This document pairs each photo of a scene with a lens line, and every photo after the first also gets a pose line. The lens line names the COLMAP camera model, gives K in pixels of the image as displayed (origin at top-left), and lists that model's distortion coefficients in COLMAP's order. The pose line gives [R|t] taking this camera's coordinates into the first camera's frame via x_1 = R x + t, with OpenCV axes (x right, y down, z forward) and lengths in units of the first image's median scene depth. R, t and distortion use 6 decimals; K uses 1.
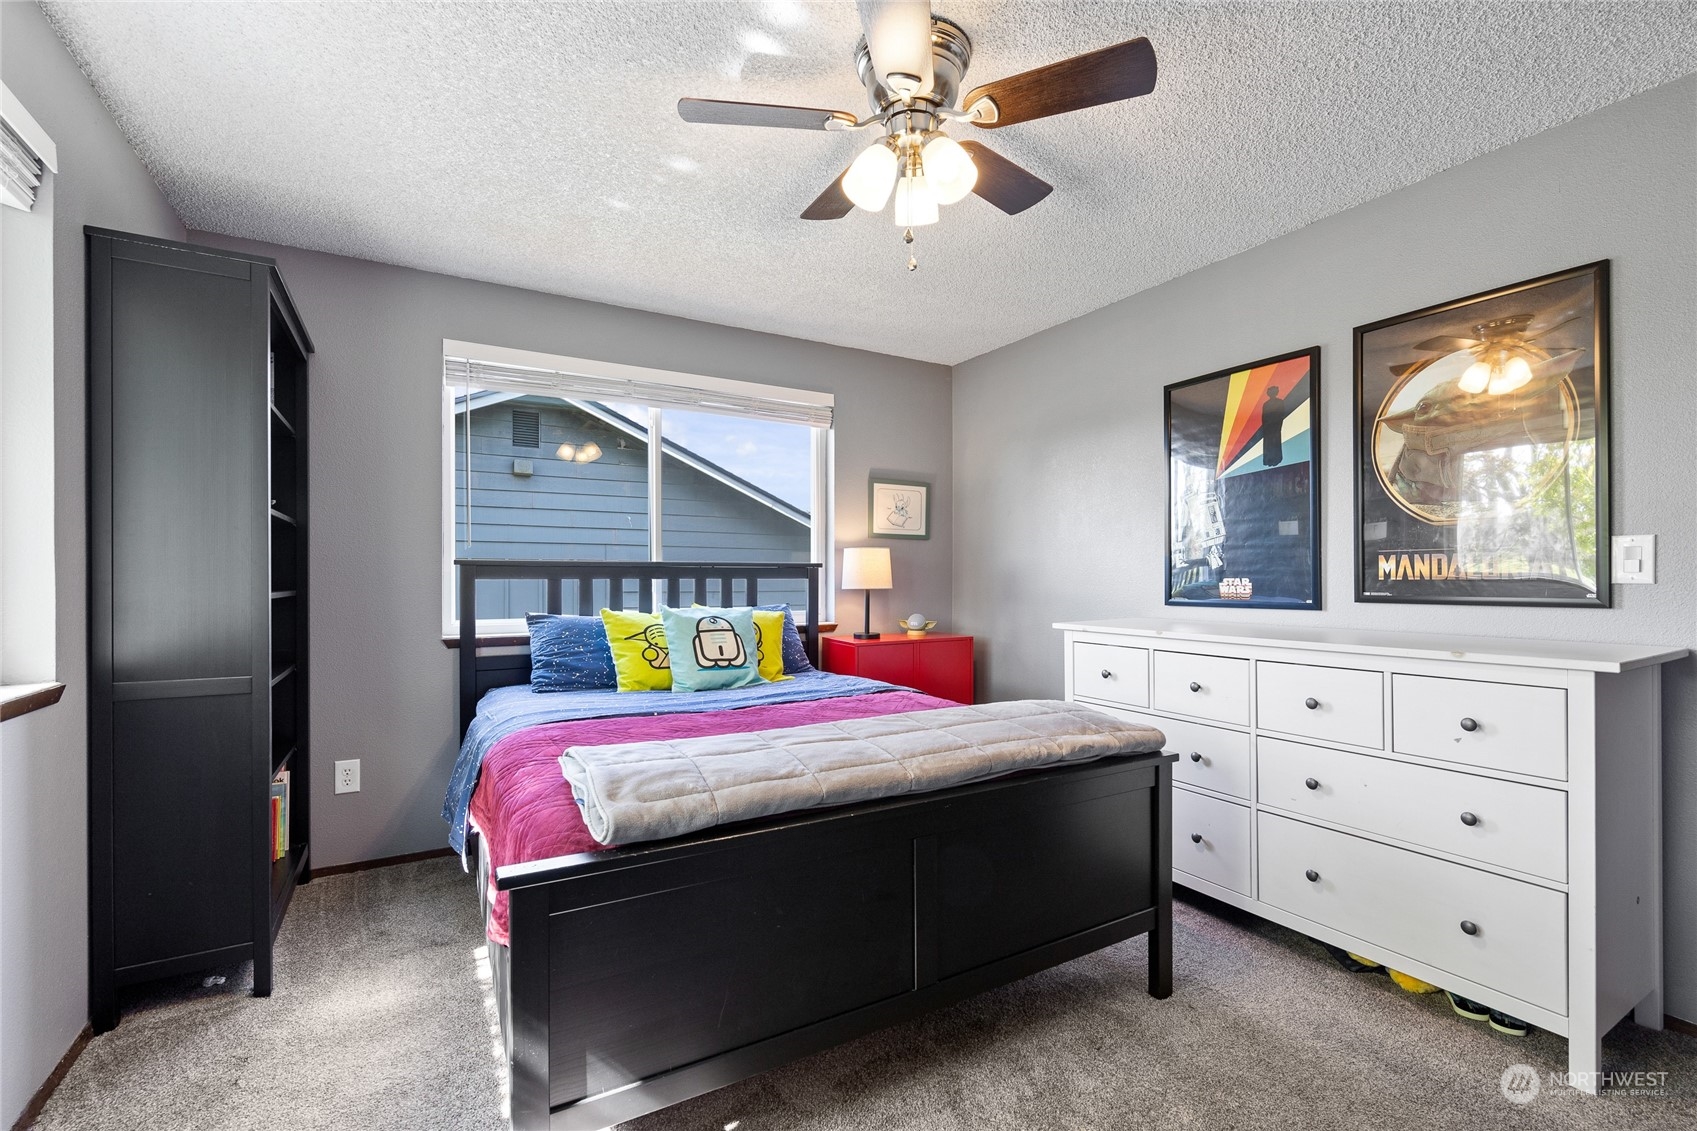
lens RADIAL K [[741.8, 0, 847.5], [0, 741.8, 572.7], [0, 0, 1]] dist [0.001881, 0.000070]
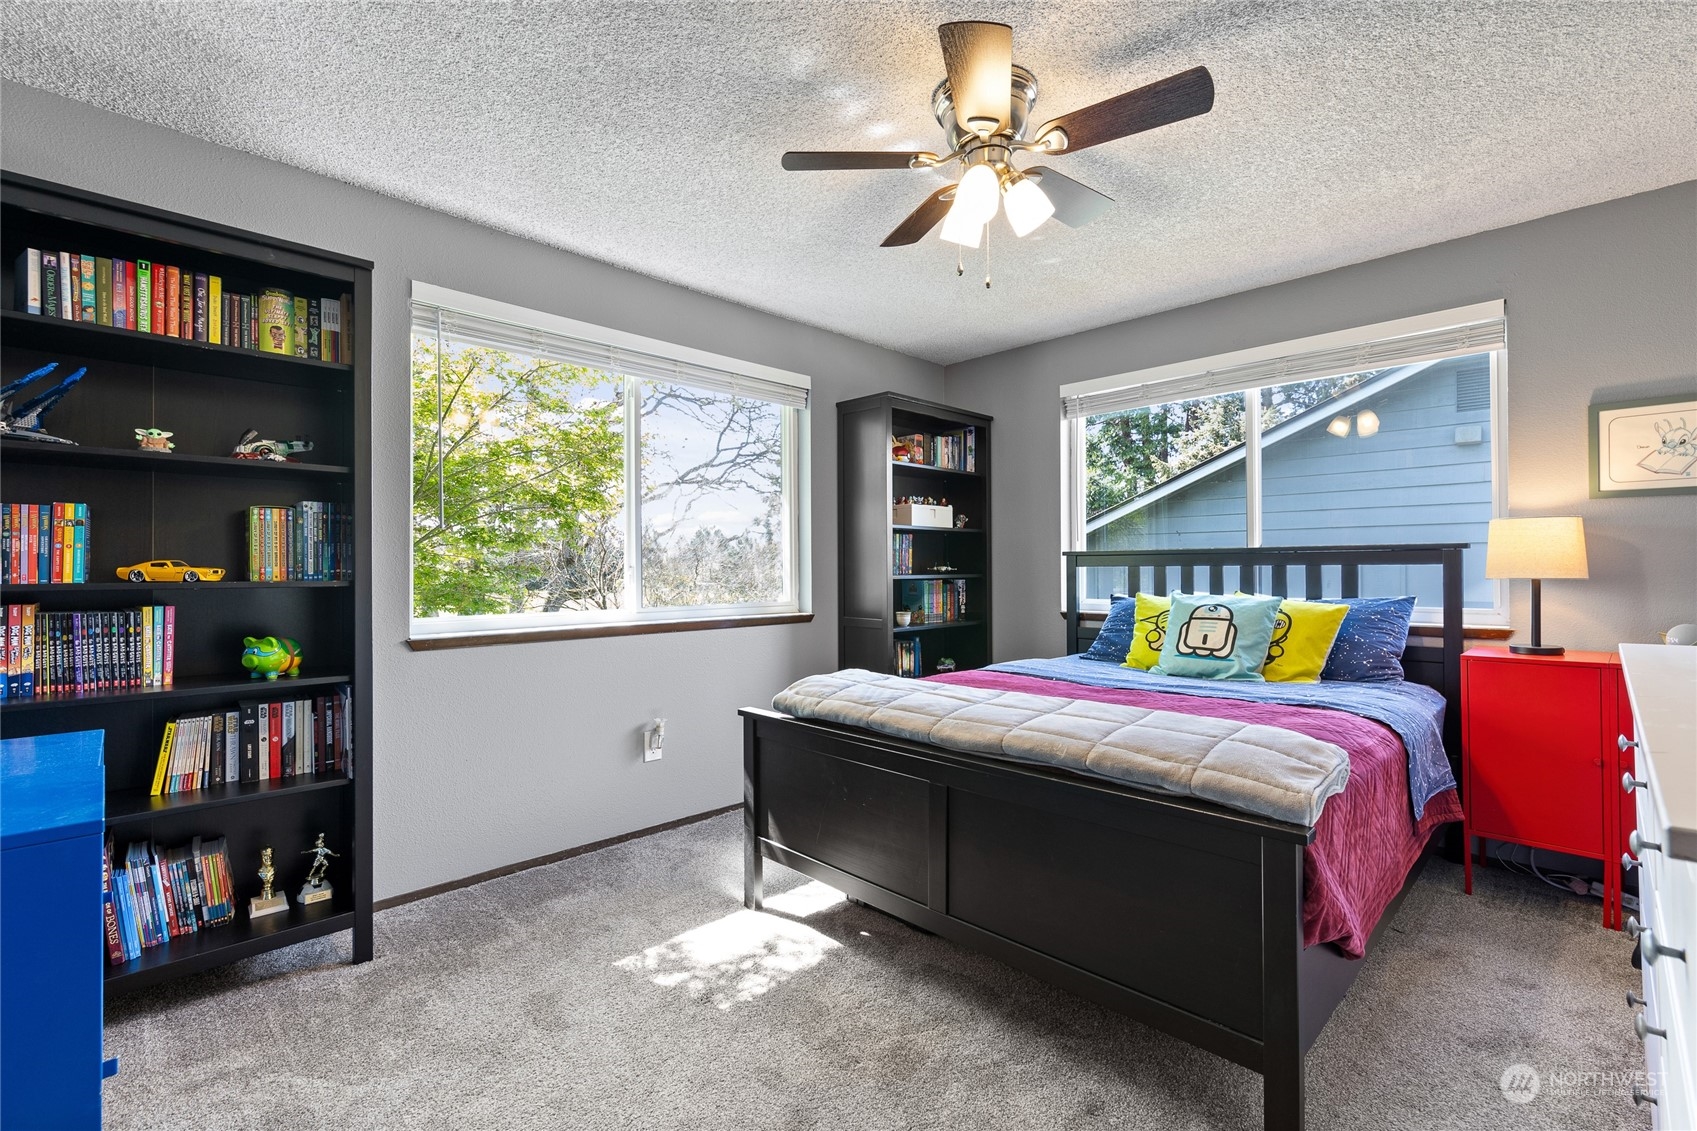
lens RADIAL K [[741.8, 0, 845.0], [0, 741.8, 565.4], [0, 0, 1]] dist [0.001881, 0.000070]
pose [[0.247943, -0.001190, -0.968774, 0.639948], [0.015220, 0.999881, 0.002667, -0.002341], [0.968655, -0.015406, 0.247932, 0.288409]]
